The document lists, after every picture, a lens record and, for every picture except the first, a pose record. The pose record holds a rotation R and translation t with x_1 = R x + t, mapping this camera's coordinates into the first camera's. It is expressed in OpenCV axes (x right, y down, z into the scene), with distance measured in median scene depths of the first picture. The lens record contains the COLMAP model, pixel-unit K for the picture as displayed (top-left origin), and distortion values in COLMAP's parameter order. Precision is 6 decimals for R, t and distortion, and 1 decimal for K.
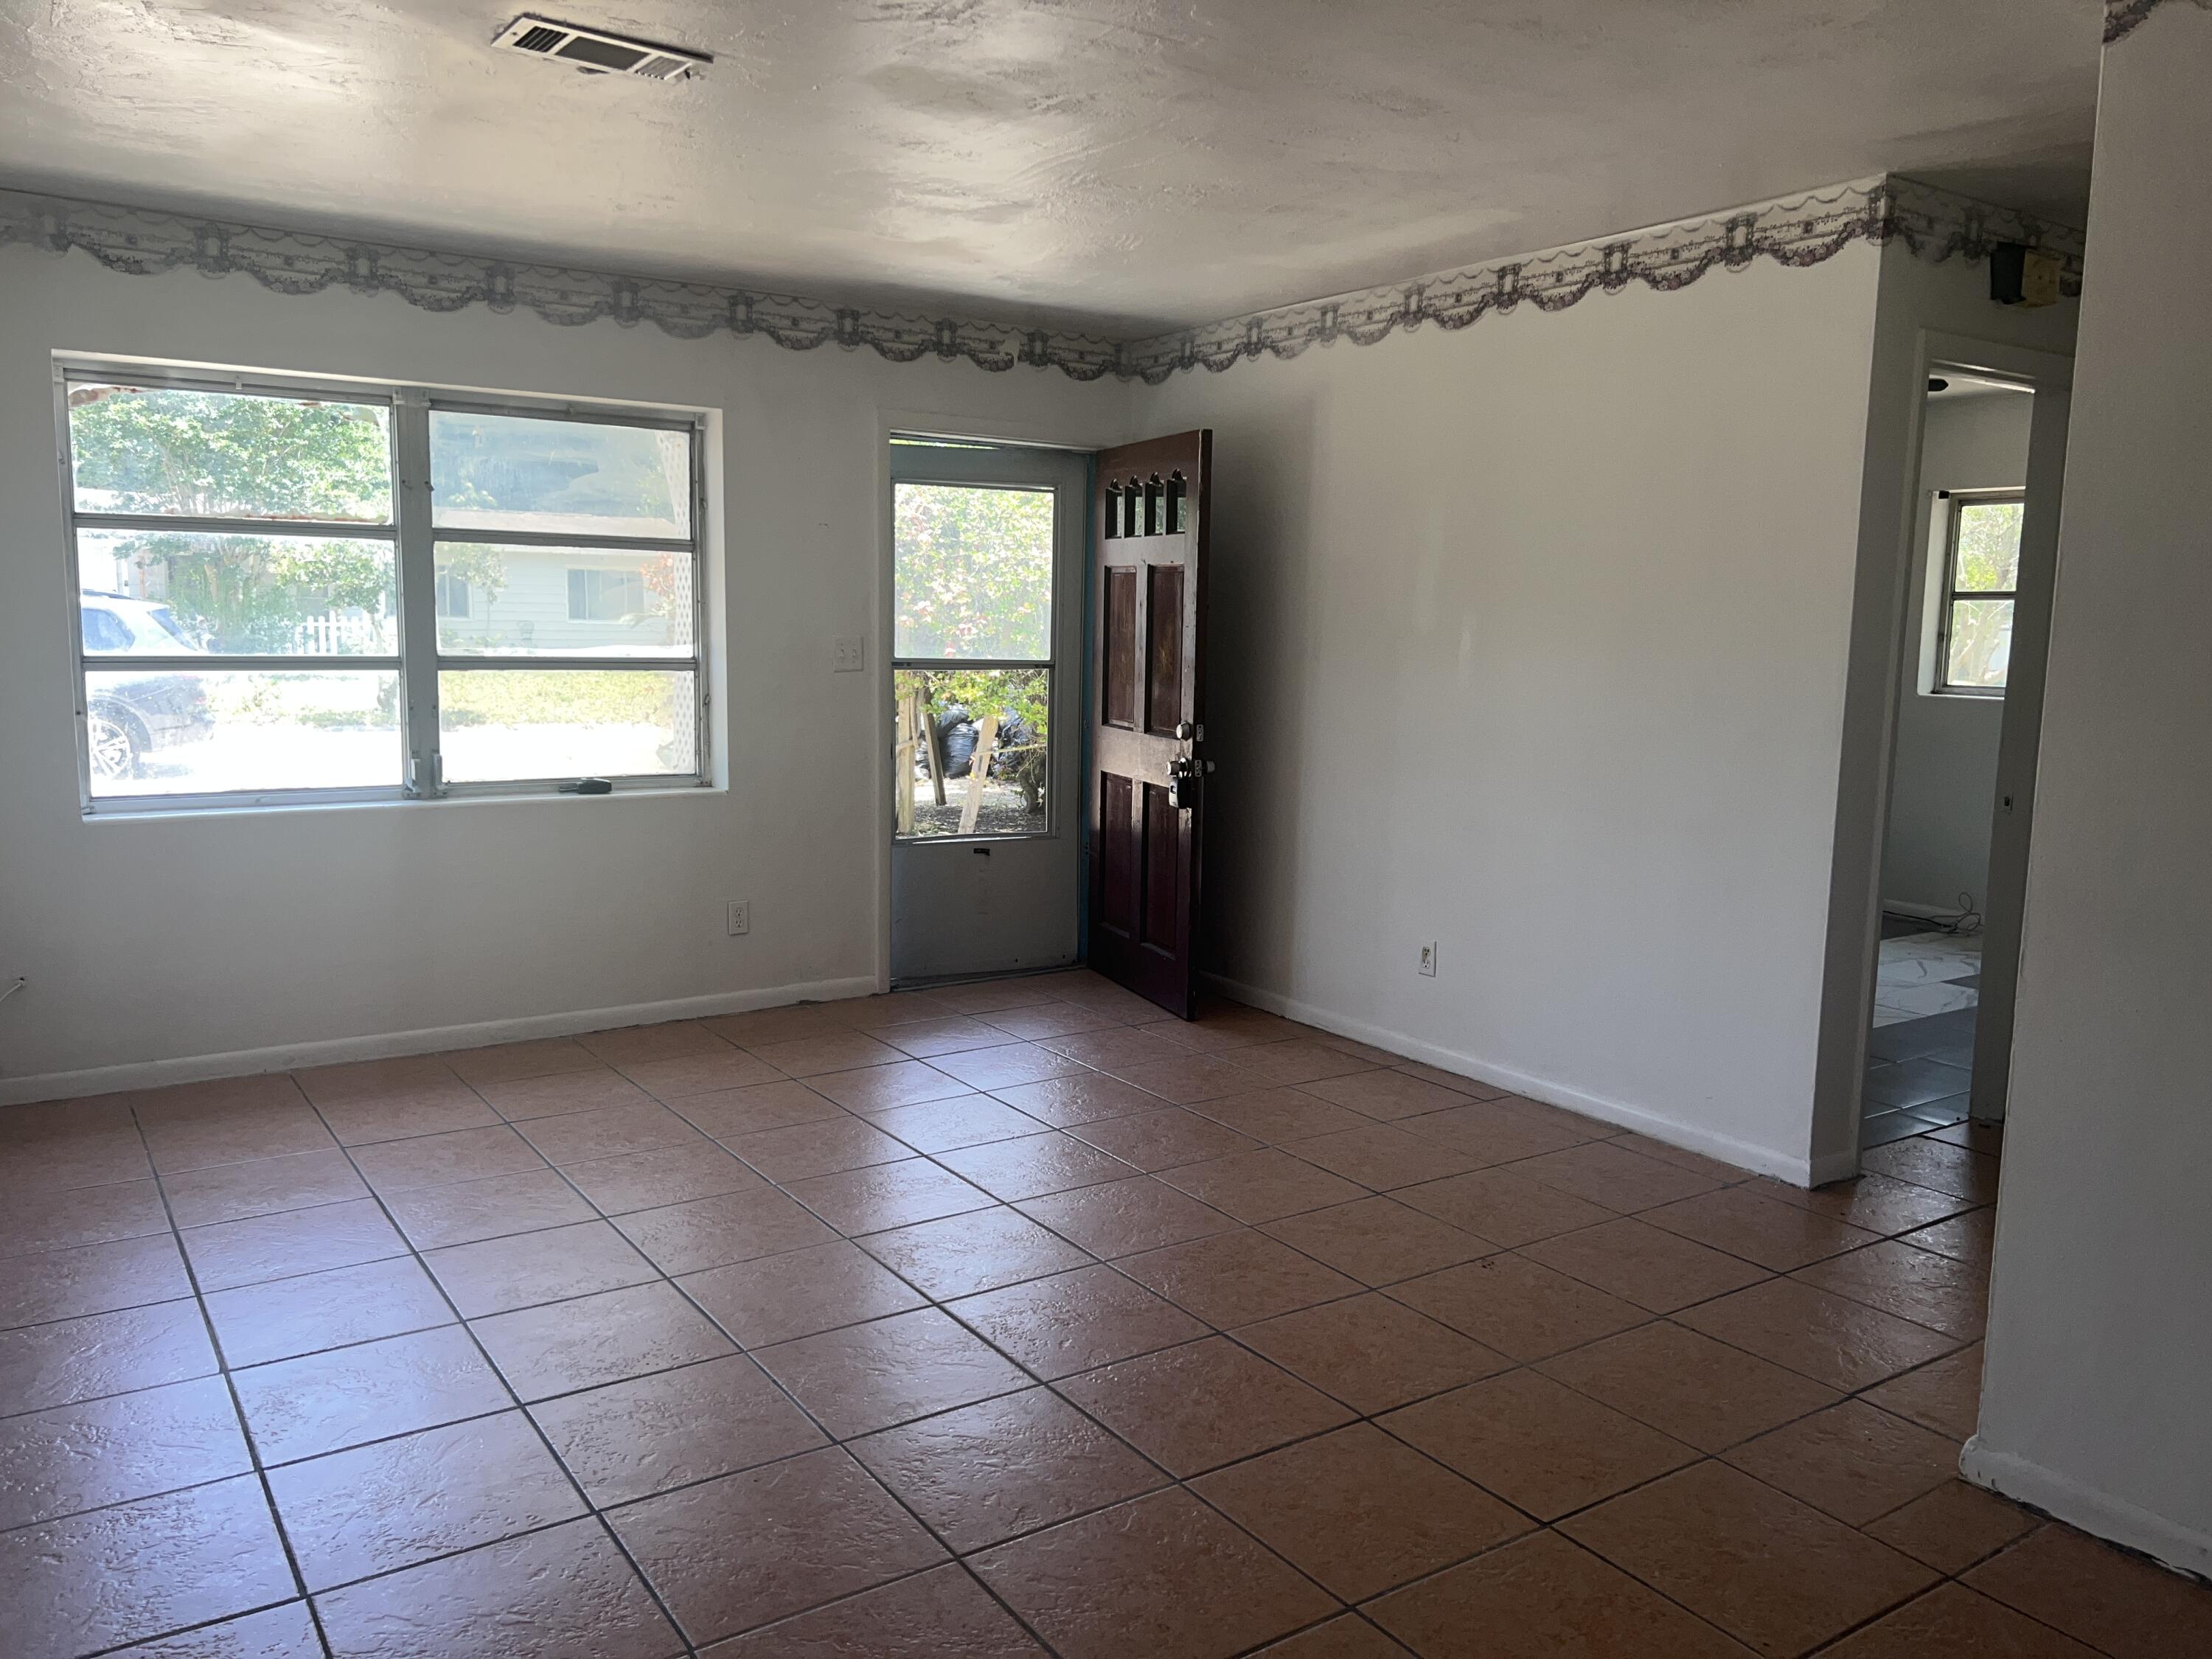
lens RADIAL K [[1683.7, 0, 1108.9], [0, 1683.7, 838.9], [0, 0, 1]] dist [0.027316, -0.042851]
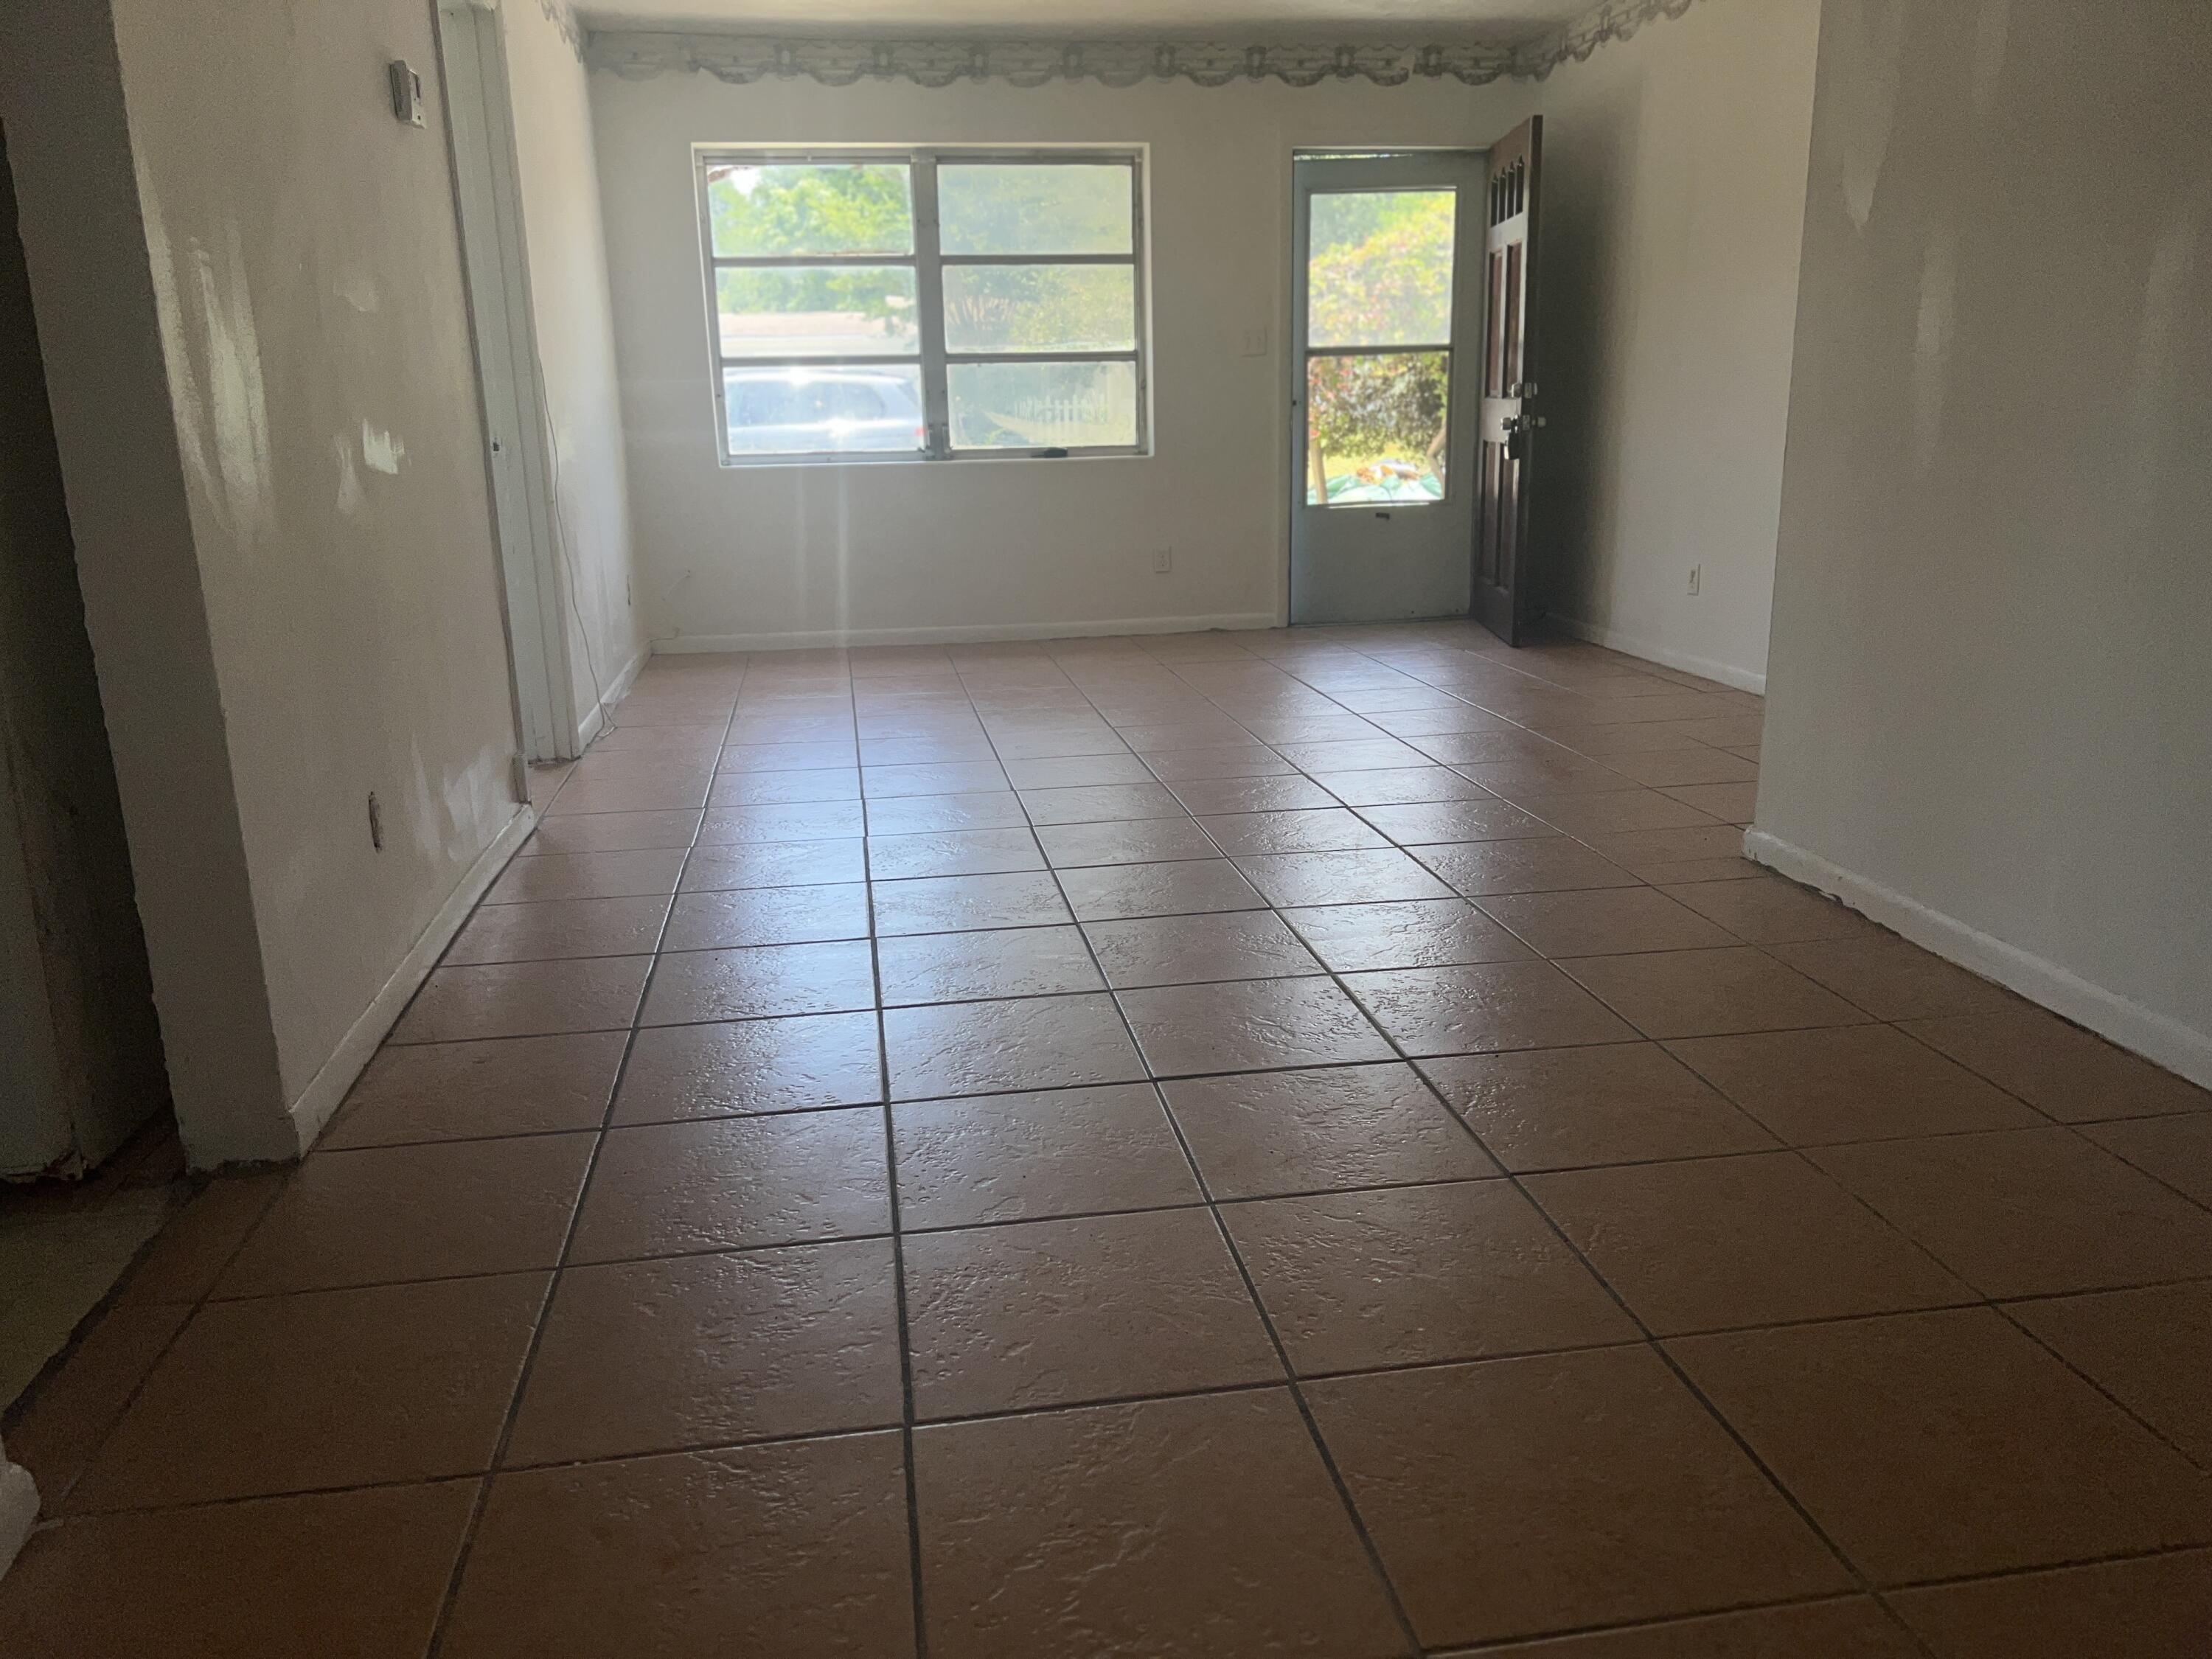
lens RADIAL K [[1683.7, 0, 1033.2], [0, 1683.7, 822.5], [0, 0, 1]] dist [0.027316, -0.042851]
pose [[0.892531, 0.074102, -0.444856, 0.285443], [-0.022964, 0.992596, 0.119269, 0.098876], [0.450401, -0.096235, 0.887625, -0.203830]]
